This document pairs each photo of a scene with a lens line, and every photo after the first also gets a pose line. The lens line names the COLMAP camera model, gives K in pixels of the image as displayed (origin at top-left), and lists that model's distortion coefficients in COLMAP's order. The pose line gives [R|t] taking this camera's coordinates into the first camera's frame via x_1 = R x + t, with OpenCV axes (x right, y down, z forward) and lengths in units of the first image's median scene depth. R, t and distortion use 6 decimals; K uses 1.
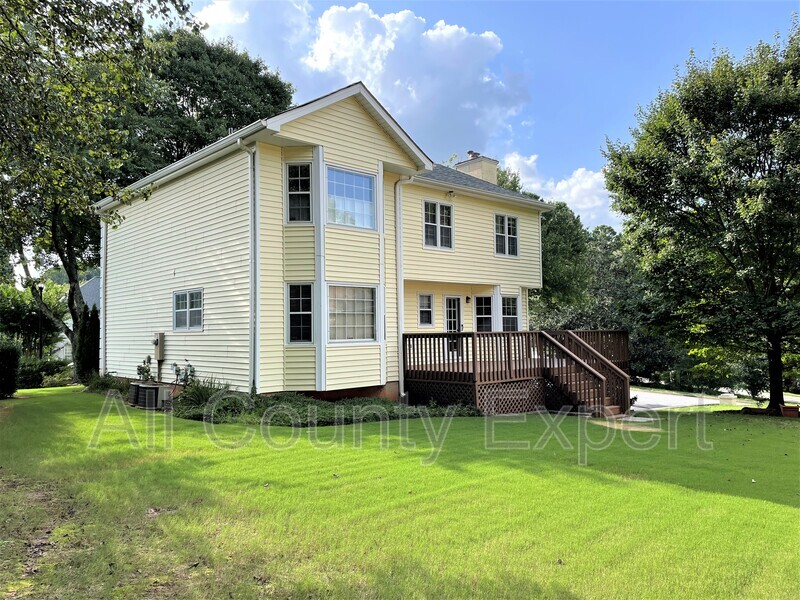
lens RADIAL K [[602.5, 0, 402.0], [0, 602.5, 298.6], [0, 0, 1]] dist [0.044533, -0.032251]
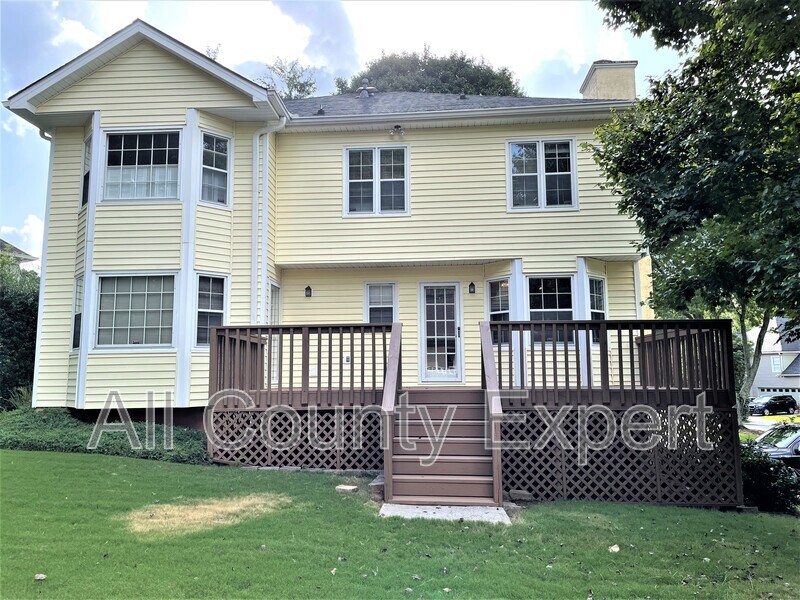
lens RADIAL K [[602.5, 0, 400.1], [0, 602.5, 301.4], [0, 0, 1]] dist [0.044533, -0.032251]
pose [[0.686255, -0.039676, -0.726278, 0.559926], [0.041240, 0.999027, -0.015609, 0.027134], [0.726191, -0.019239, 0.687224, 0.532218]]
